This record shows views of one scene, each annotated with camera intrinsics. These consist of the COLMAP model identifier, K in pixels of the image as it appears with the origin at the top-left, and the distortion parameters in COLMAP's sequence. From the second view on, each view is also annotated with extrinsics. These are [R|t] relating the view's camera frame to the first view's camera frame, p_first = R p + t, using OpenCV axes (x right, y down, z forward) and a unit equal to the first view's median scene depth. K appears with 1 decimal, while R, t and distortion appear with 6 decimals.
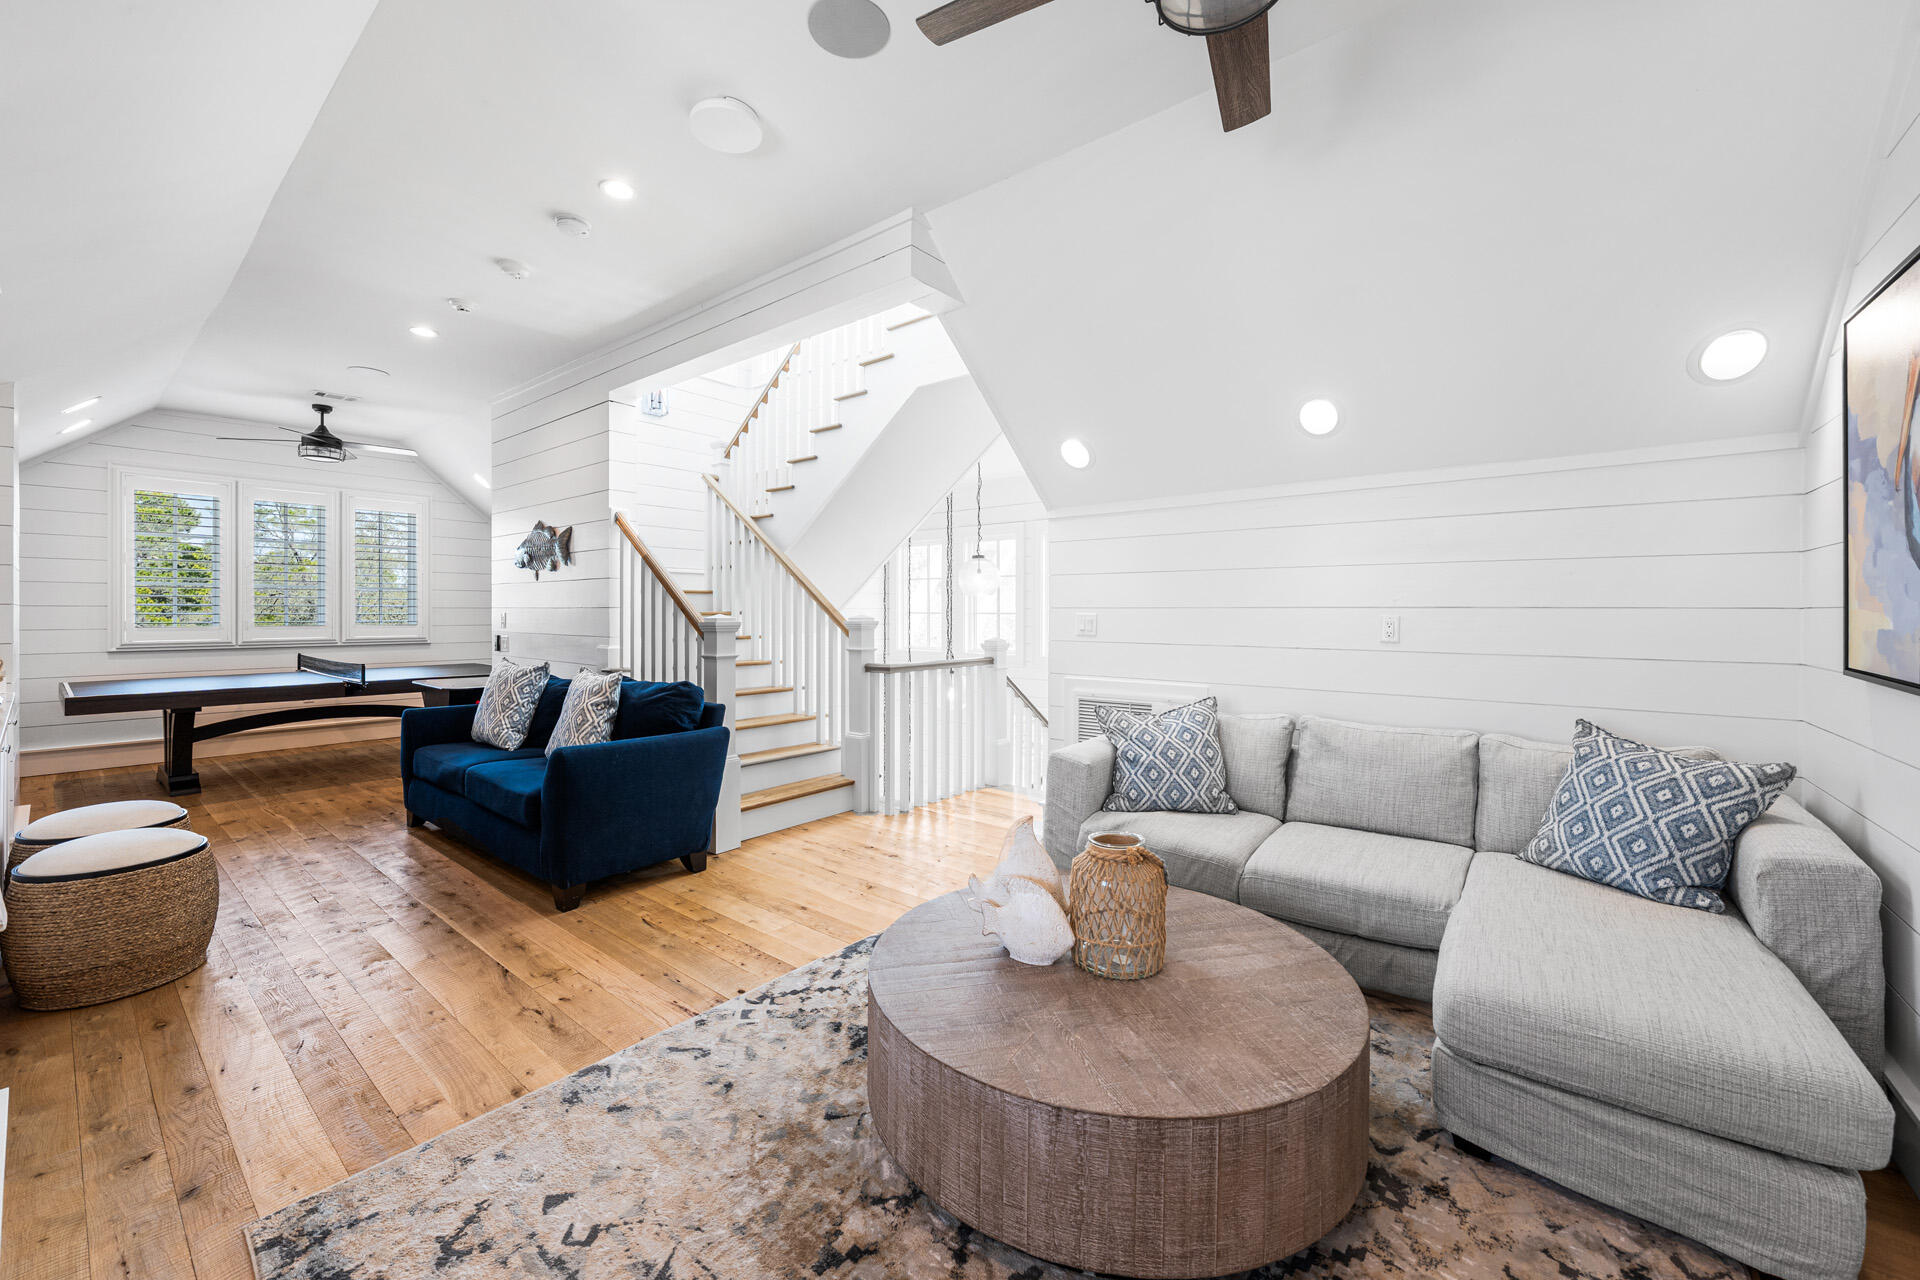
lens RADIAL K [[736.0, 0, 962.6], [0, 736.0, 623.2], [0, 0, 1]] dist [-0.001493, 0.000922]
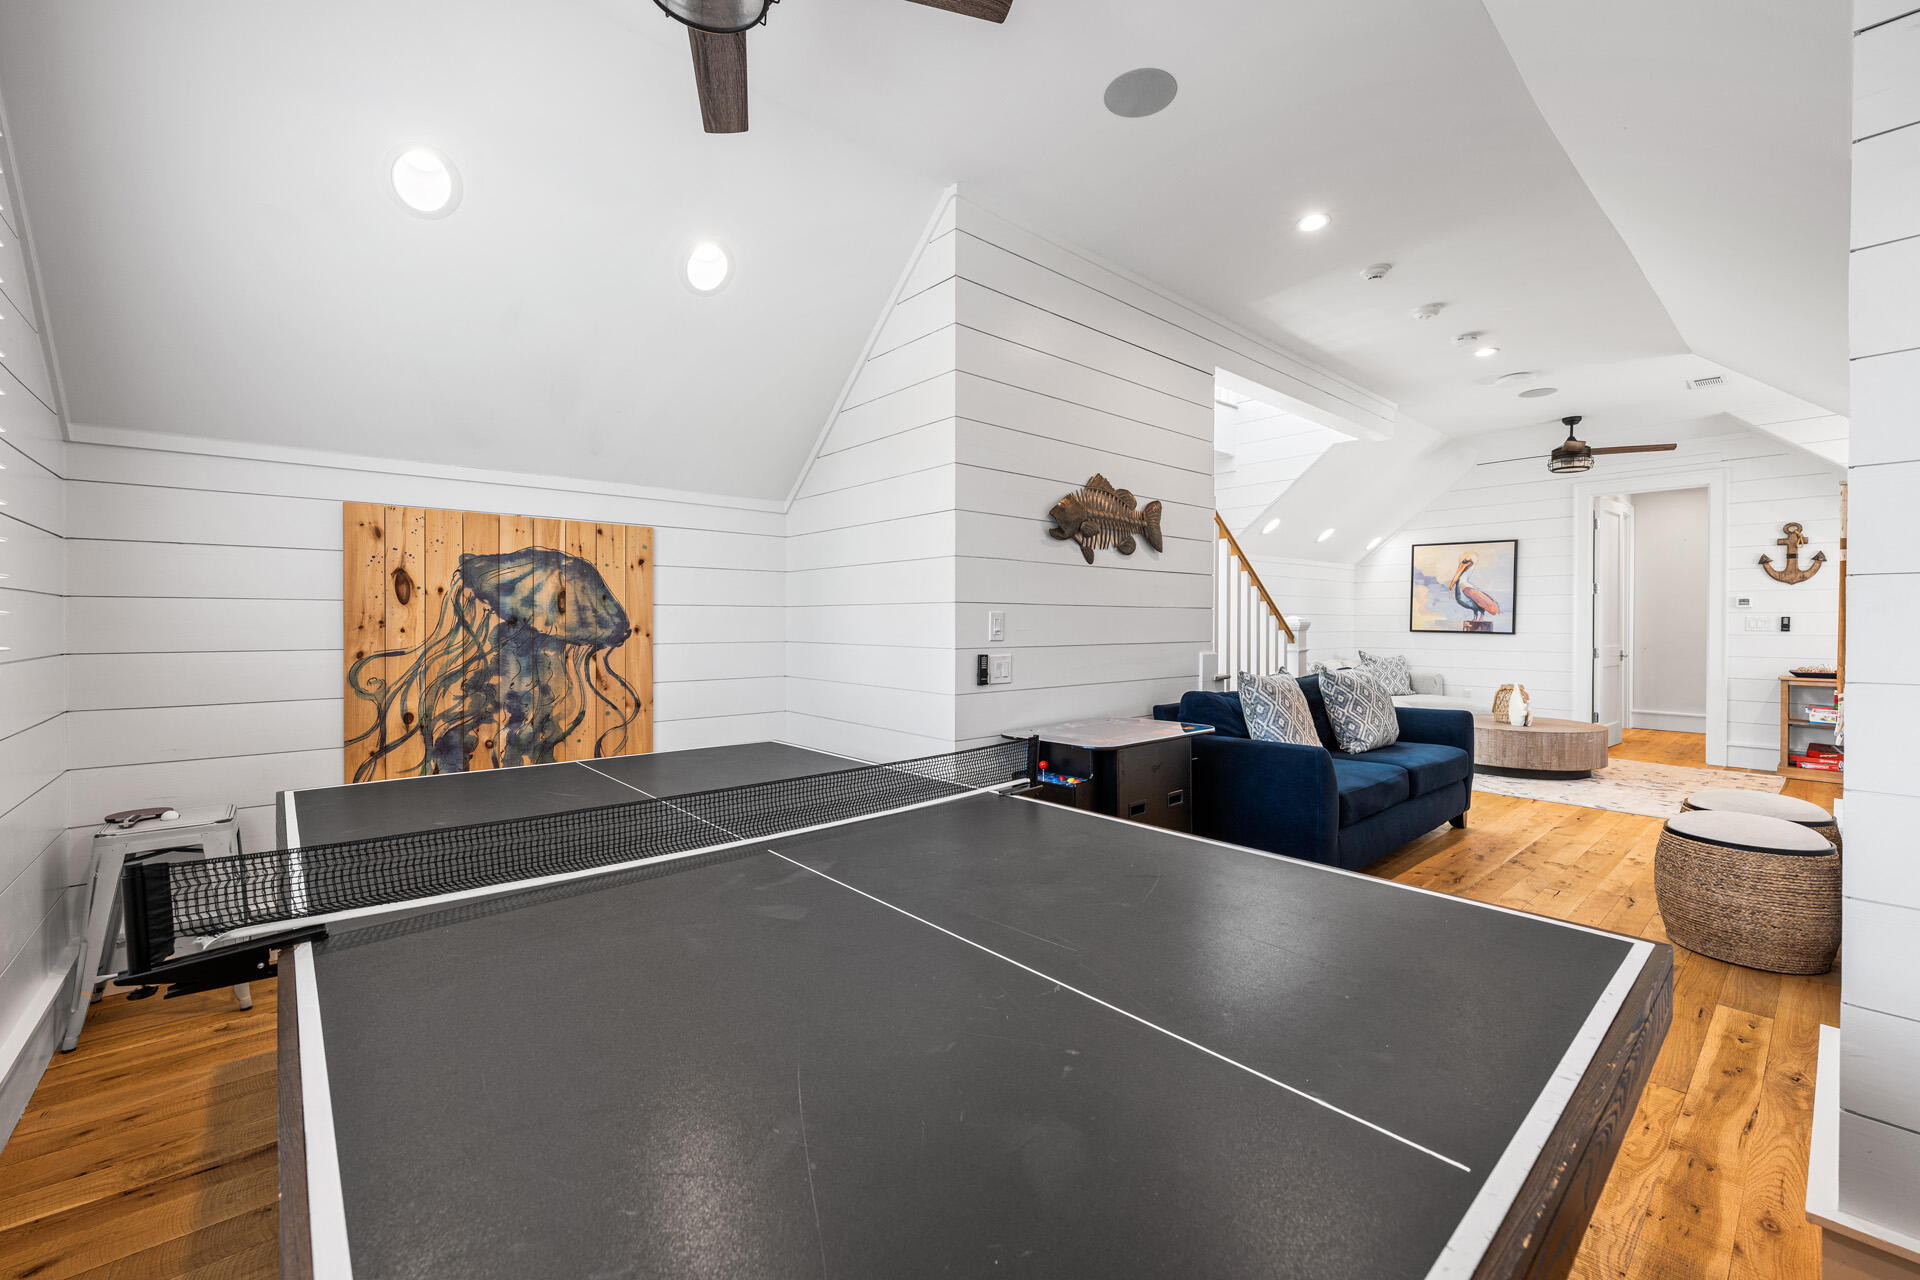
lens RADIAL K [[776.7, 0, 951.0], [0, 776.7, 631.8], [0, 0, 1]] dist [0.003933, -0.000713]
pose [[0.192688, -0.016082, 0.981128, -1.891913], [0.012188, 0.999828, 0.013995, -0.011940], [-0.981184, 0.009262, 0.192851, 1.450712]]
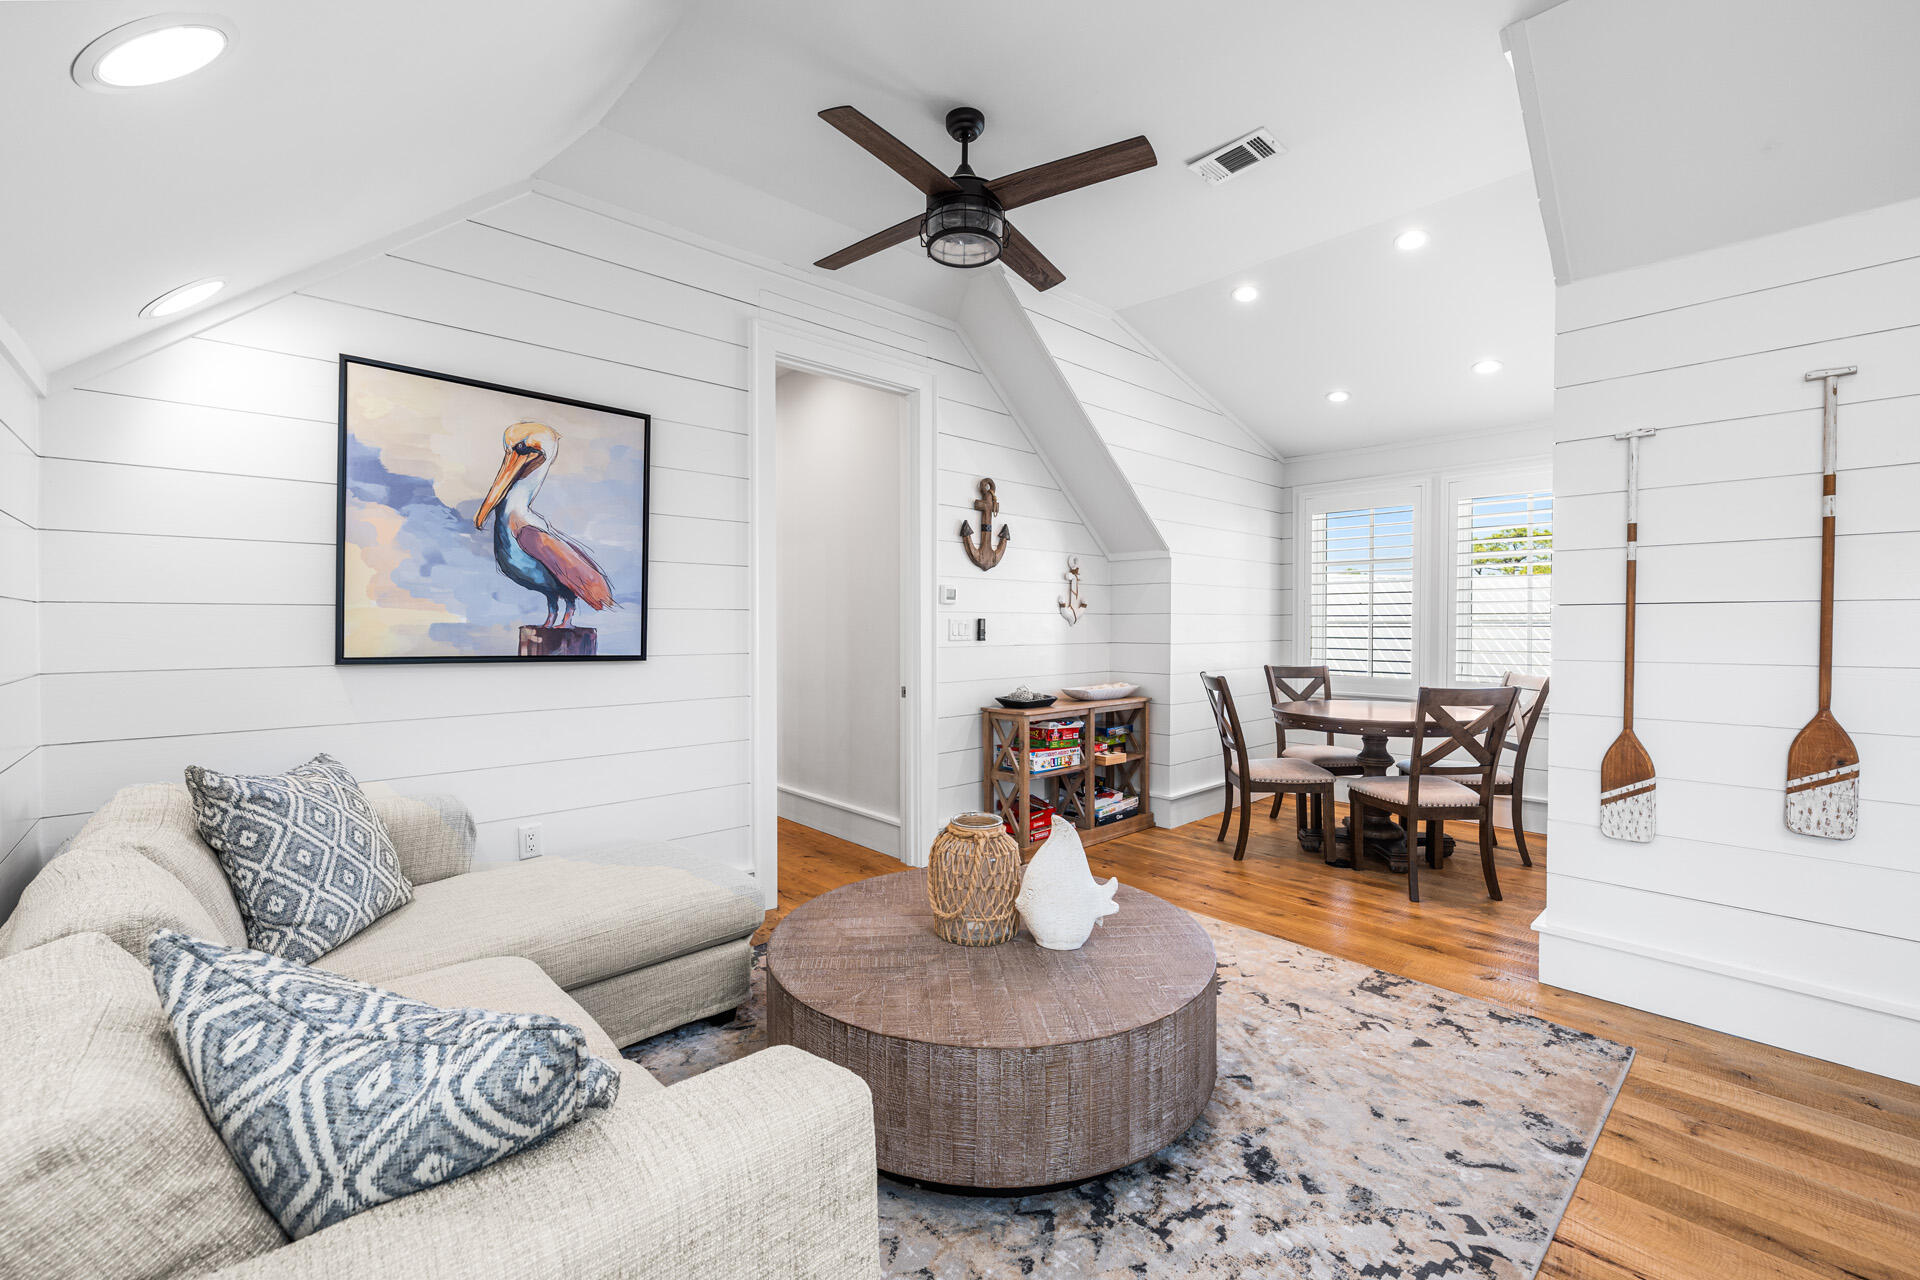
lens RADIAL K [[788.7, 0, 961.5], [0, 788.7, 633.7], [0, 0, 1]] dist [-0.003808, -0.000216]
pose [[-0.988811, -0.001914, 0.149165, 0.031078], [0.001905, 0.999674, 0.025455, -0.004663], [-0.149165, 0.025454, -0.988485, 1.126406]]
